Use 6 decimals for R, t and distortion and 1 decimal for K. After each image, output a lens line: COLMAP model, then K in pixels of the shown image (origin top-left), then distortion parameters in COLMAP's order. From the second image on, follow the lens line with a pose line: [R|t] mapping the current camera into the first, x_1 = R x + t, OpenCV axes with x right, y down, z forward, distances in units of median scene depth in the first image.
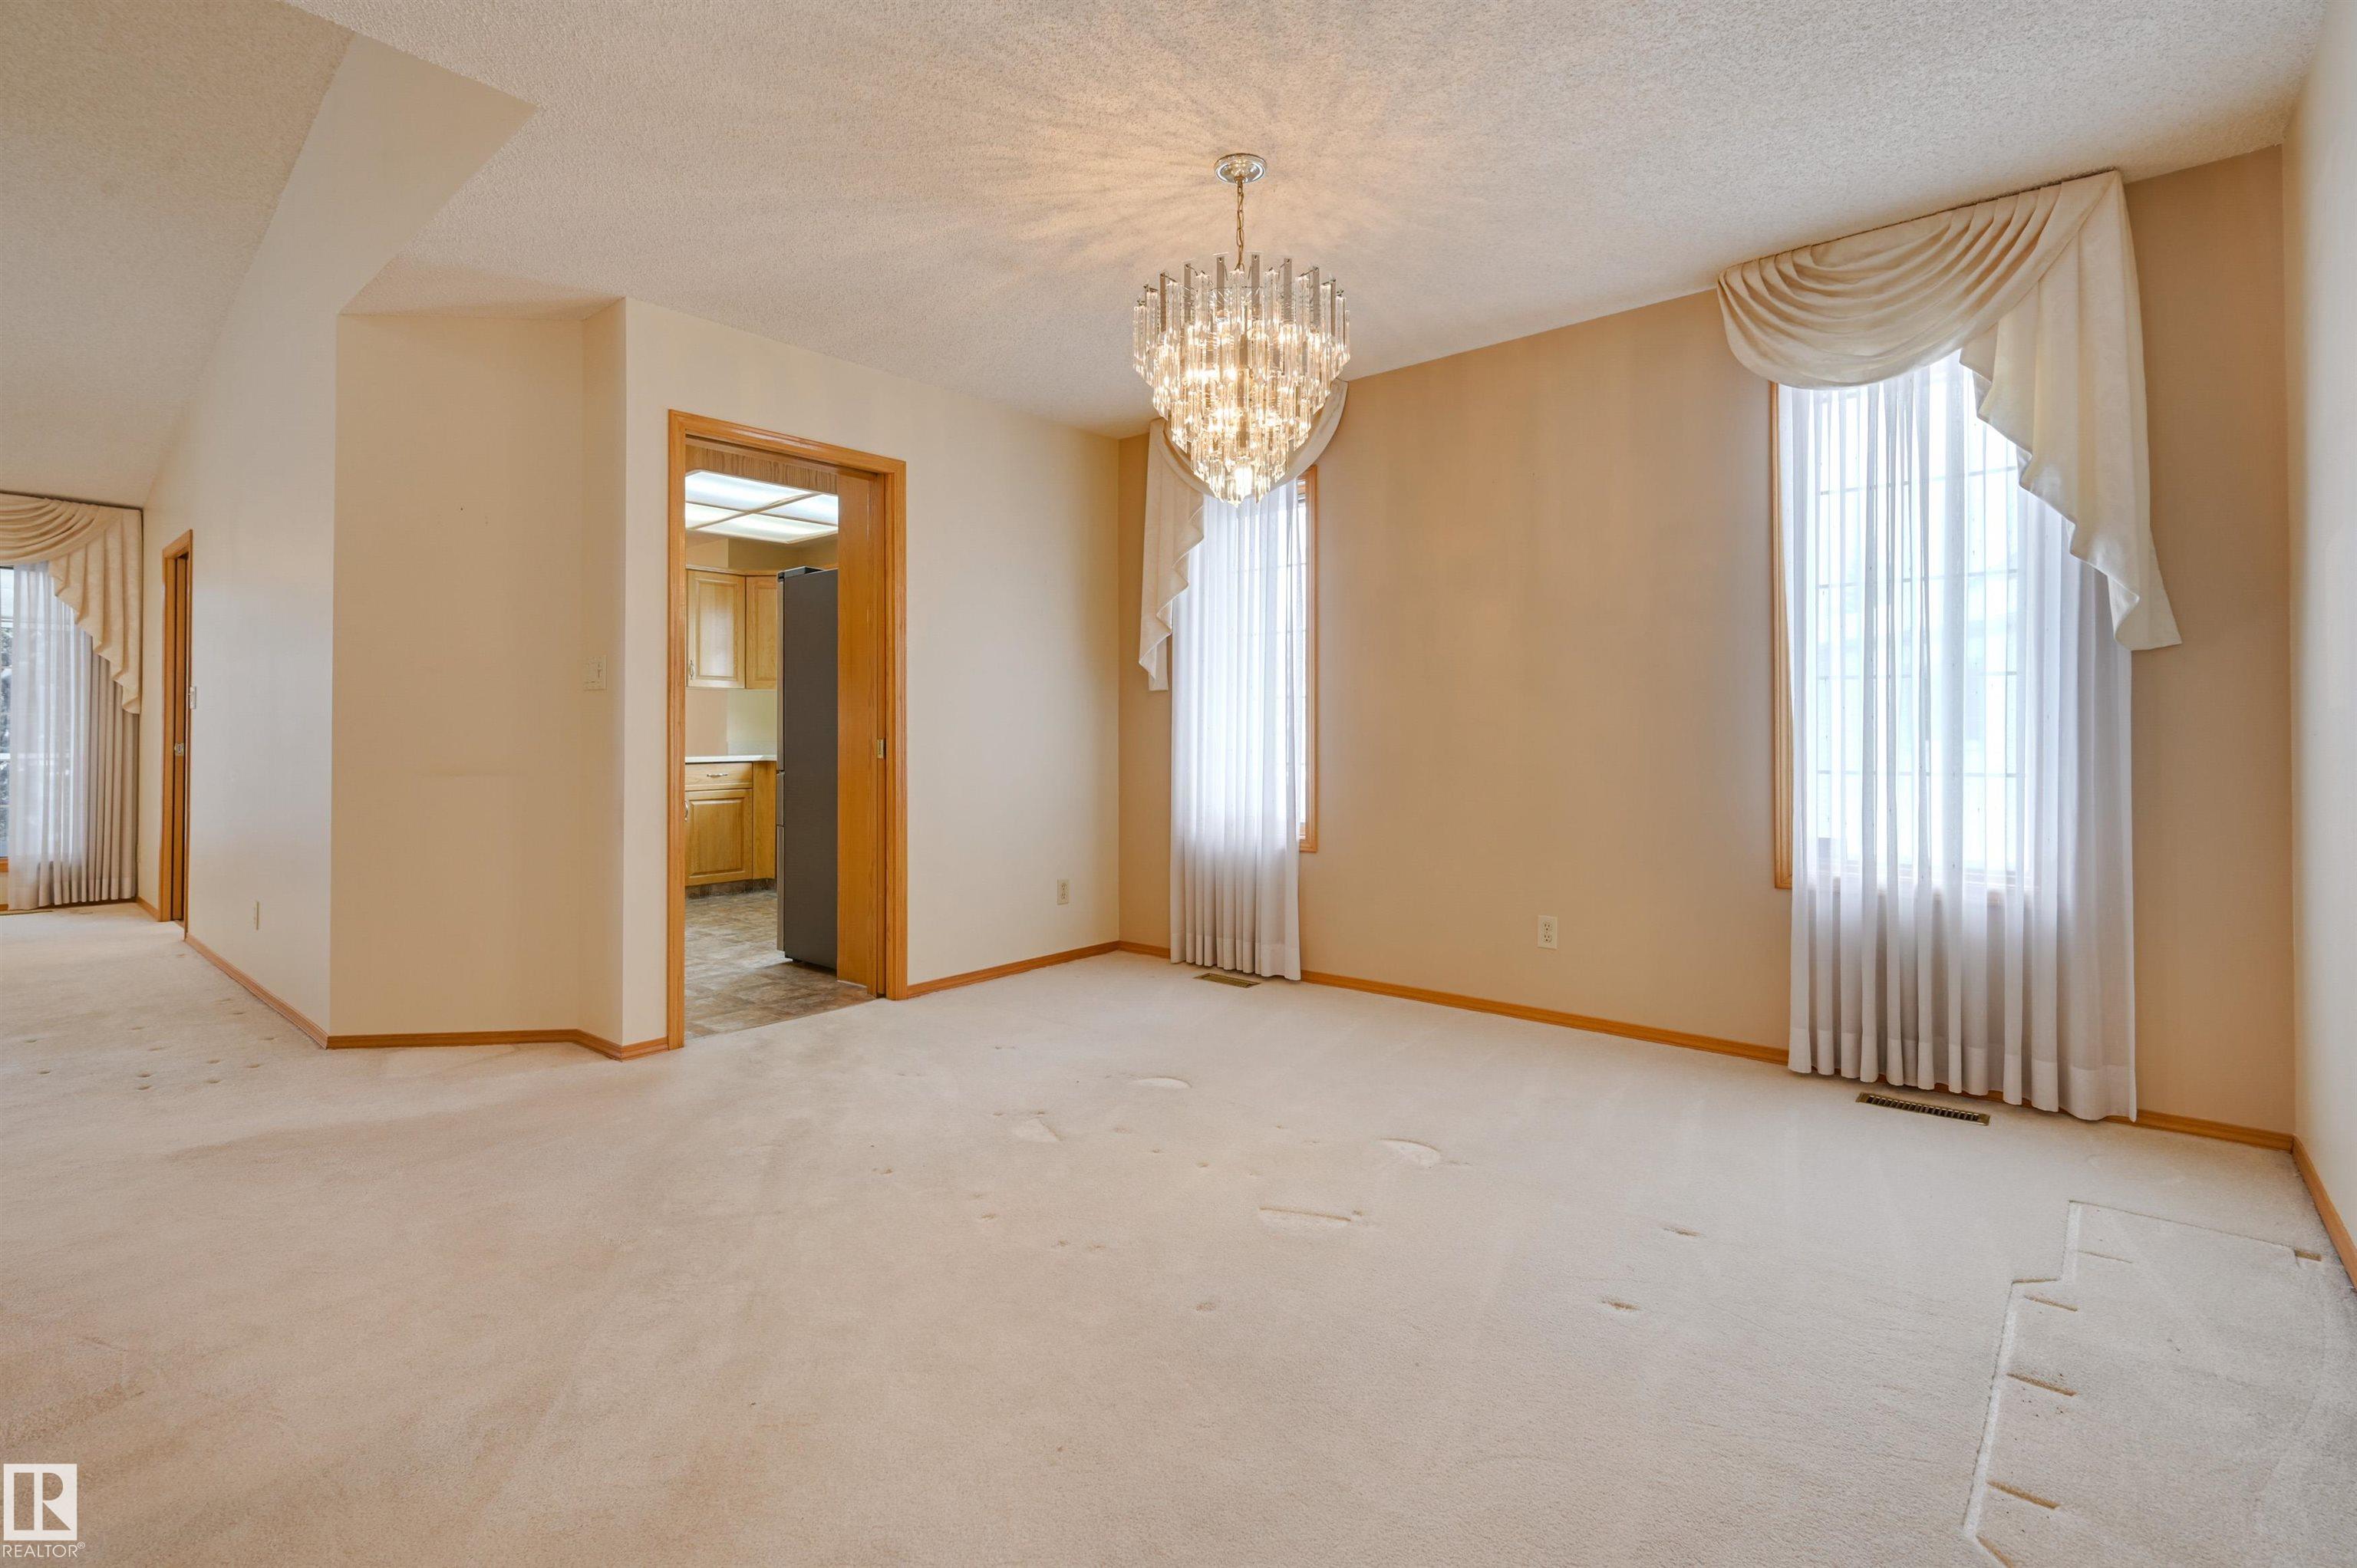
lens RADIAL K [[1075.7, 0, 1159.2], [0, 1075.7, 732.9], [0, 0, 1]] dist [0.000141, 0.000096]
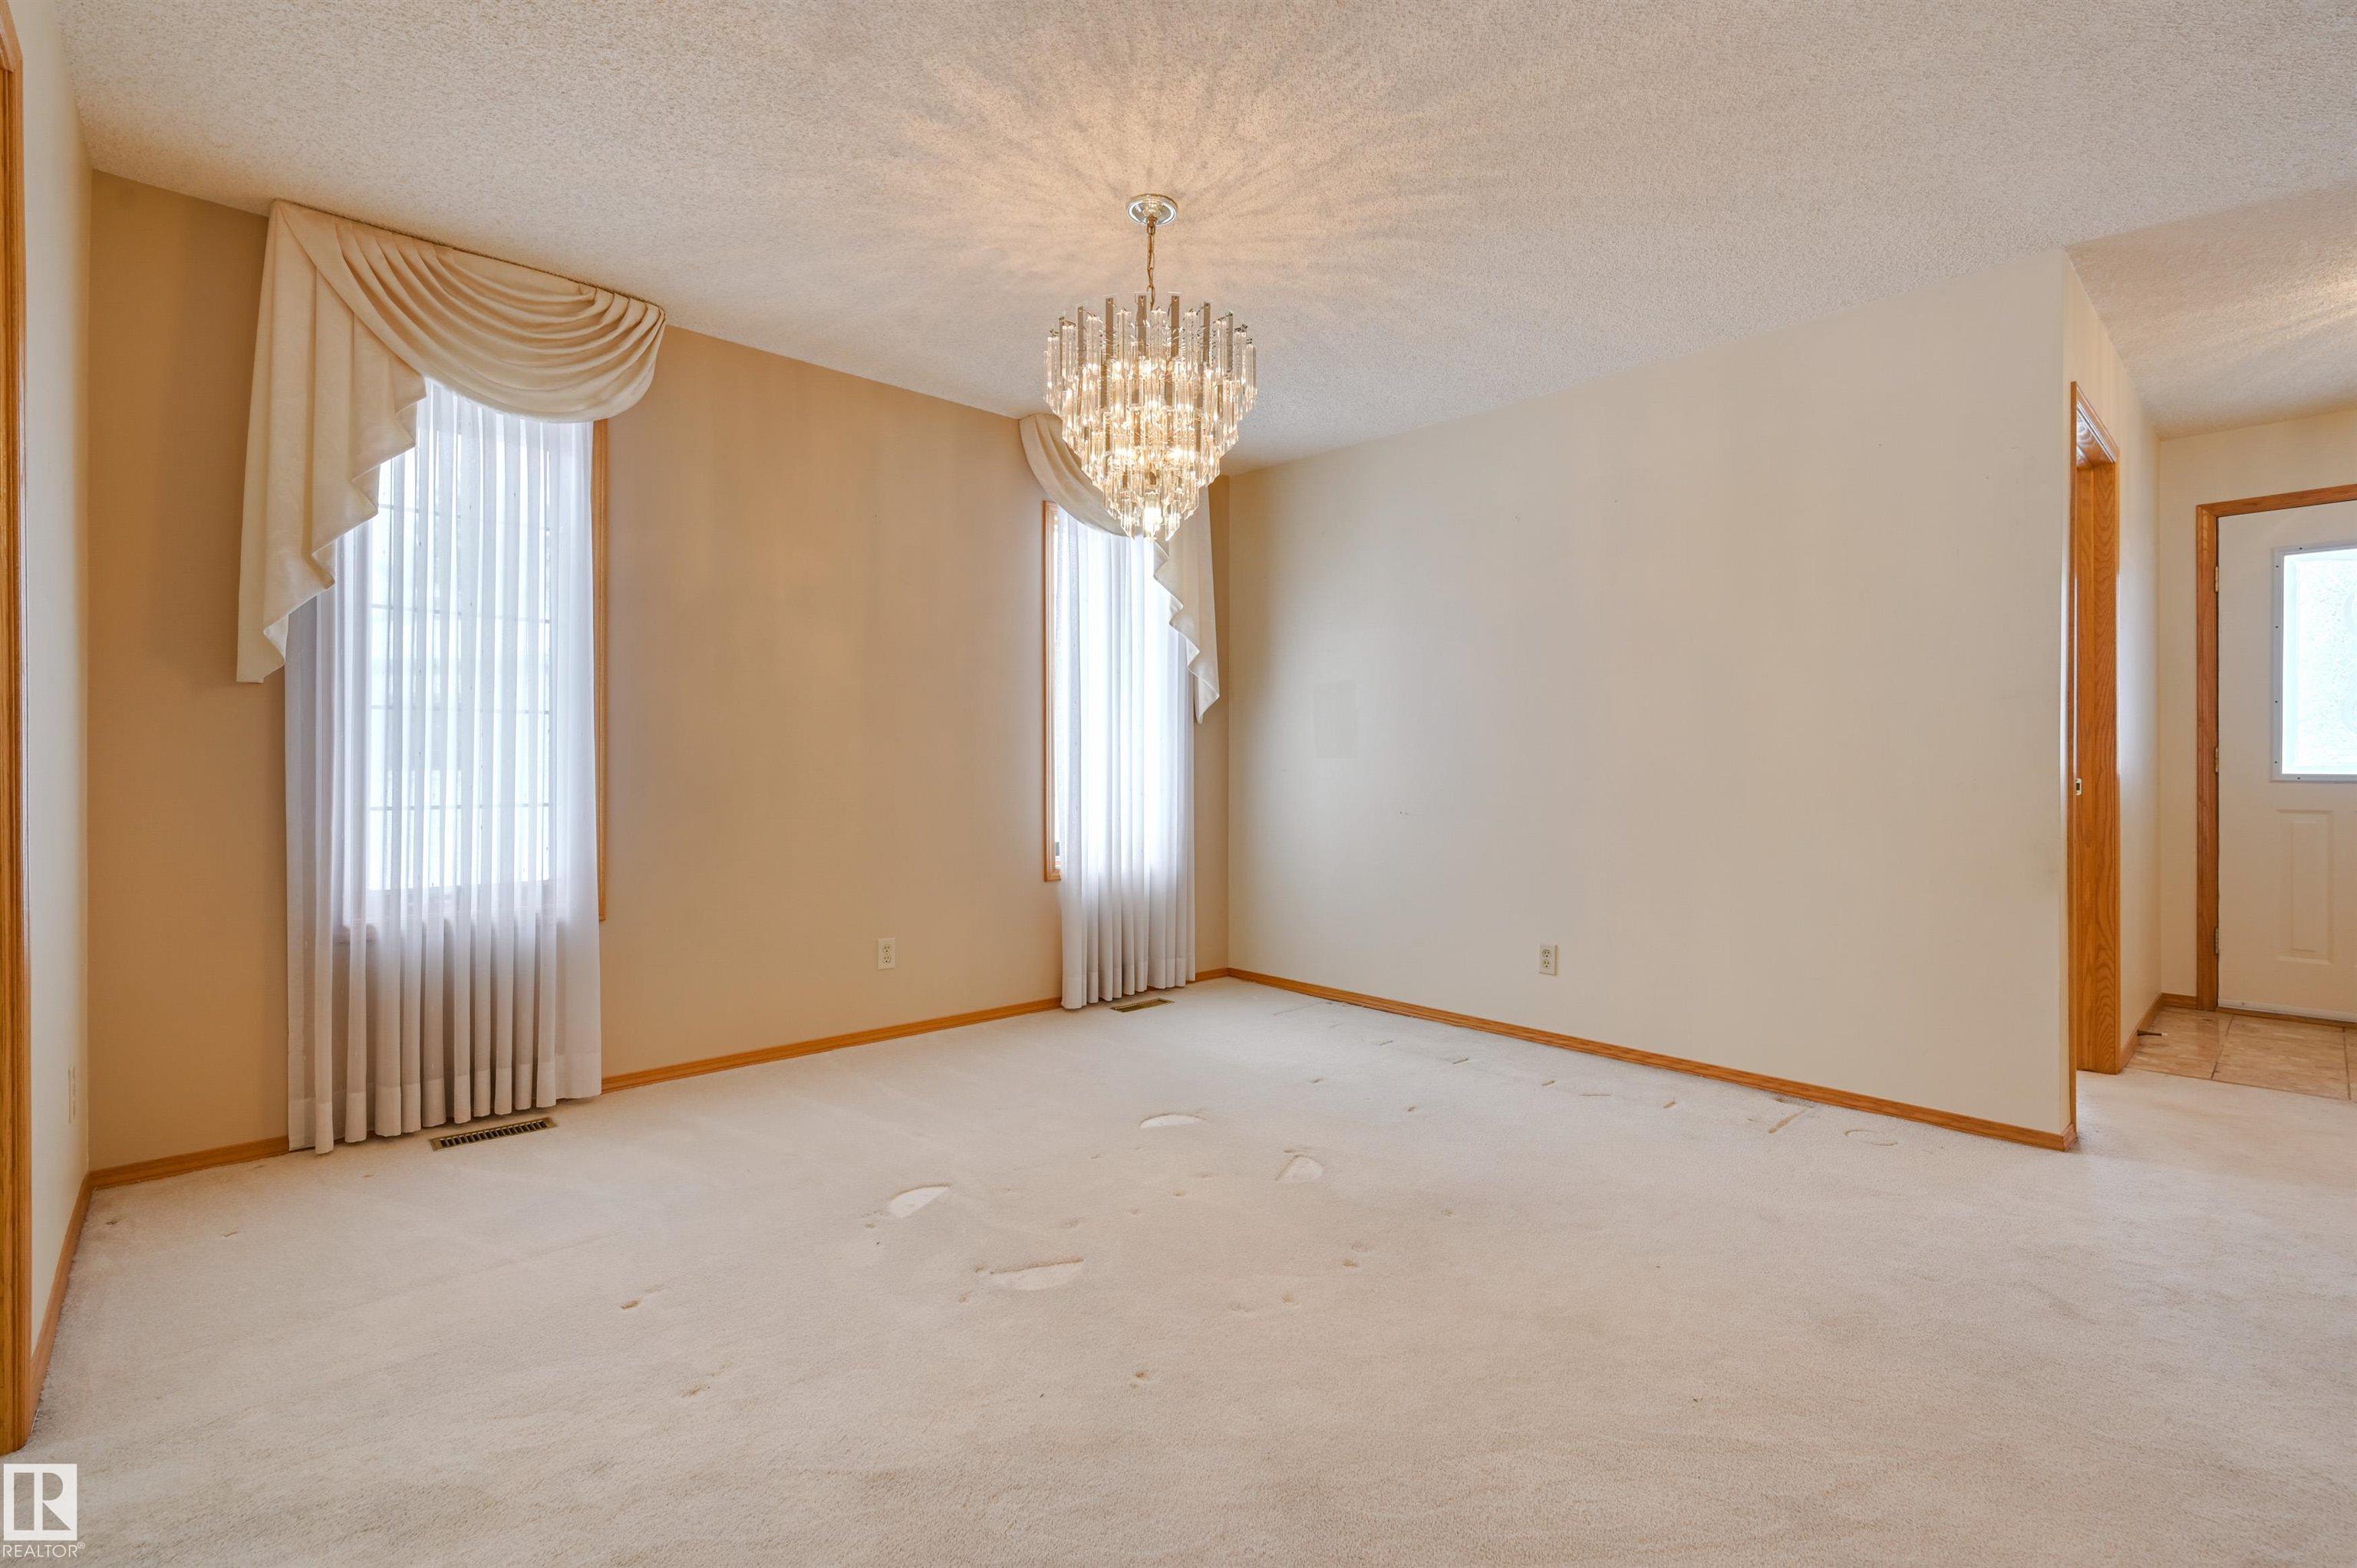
lens RADIAL K [[1050.7, 0, 1175.2], [0, 1050.7, 770.5], [0, 0, 1]] dist [-0.000146, -0.000069]
pose [[0.108695, 0.000049, 0.994075, -0.576135], [-0.010015, 0.999949, 0.001046, 0.001001], [-0.994025, -0.010070, 0.108690, 0.550692]]
